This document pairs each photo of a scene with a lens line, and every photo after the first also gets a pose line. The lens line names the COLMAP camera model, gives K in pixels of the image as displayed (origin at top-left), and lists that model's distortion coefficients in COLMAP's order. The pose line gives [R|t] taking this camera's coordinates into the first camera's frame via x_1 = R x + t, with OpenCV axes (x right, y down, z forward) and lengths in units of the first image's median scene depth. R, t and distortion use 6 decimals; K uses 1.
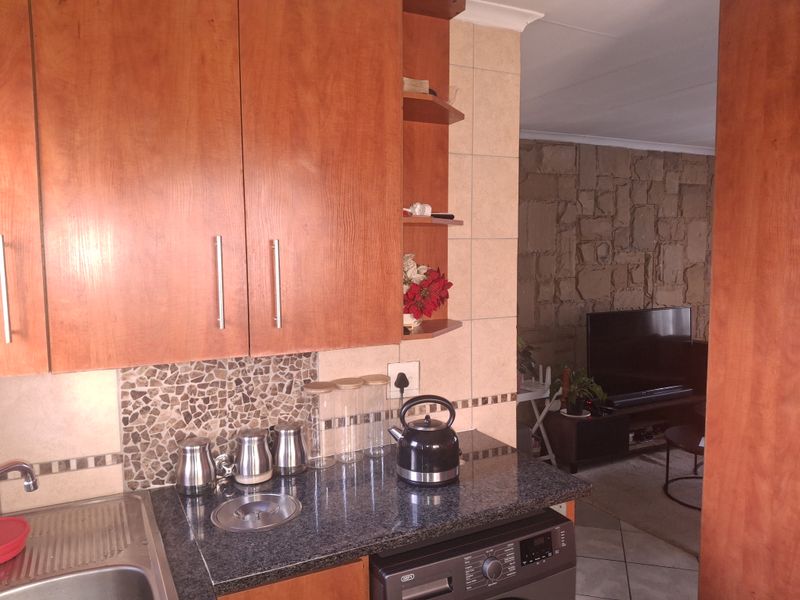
lens RADIAL K [[605.2, 0, 396.4], [0, 605.2, 303.4], [0, 0, 1]] dist [0.009837, -0.003101]
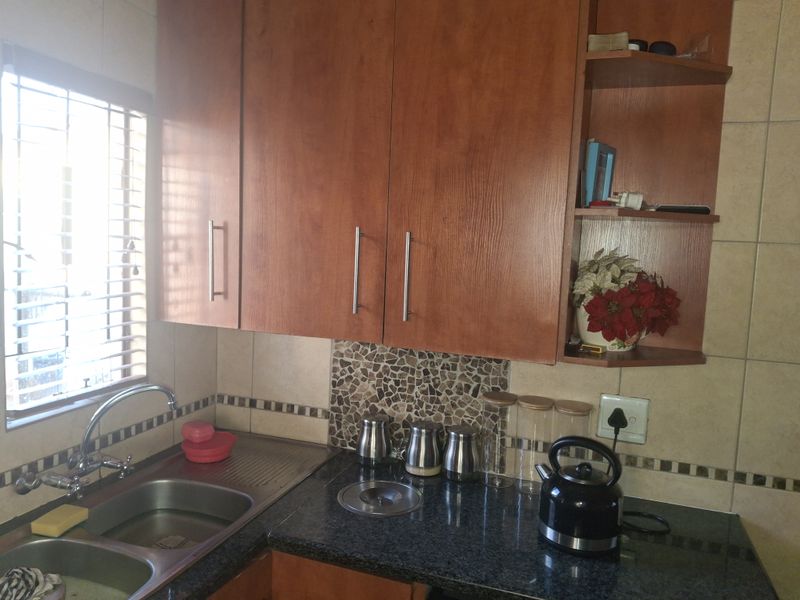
lens RADIAL K [[605.2, 0, 399.9], [0, 605.2, 297.5], [0, 0, 1]] dist [0.009837, -0.003101]
pose [[0.670447, 0.111913, -0.733468, 0.443662], [-0.116569, 0.992170, 0.044833, -0.035315], [0.732743, 0.055441, 0.678243, 0.279627]]
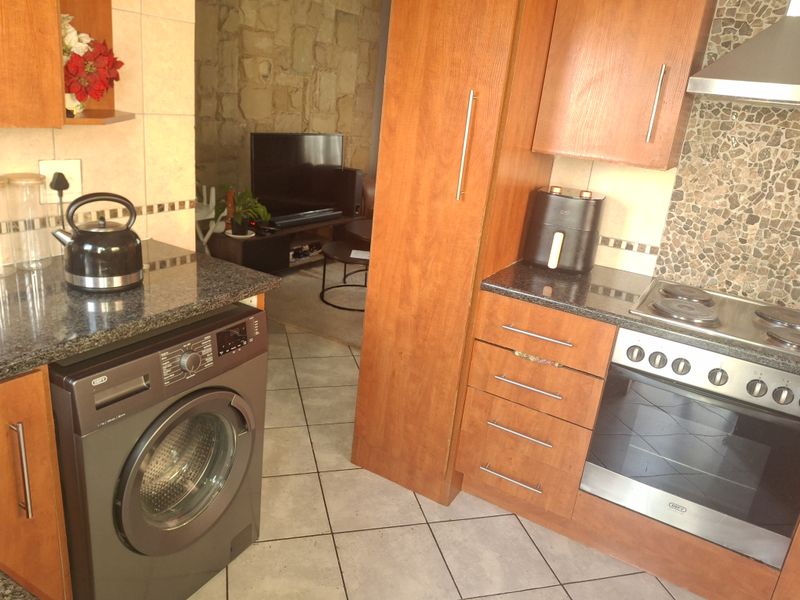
lens RADIAL K [[605.2, 0, 397.1], [0, 605.2, 299.3], [0, 0, 1]] dist [0.009837, -0.003101]
pose [[0.844746, -0.079968, 0.529159, -0.063886], [-0.058621, 0.968997, 0.240019, 0.065141], [-0.531947, -0.233775, 0.813868, 0.021429]]
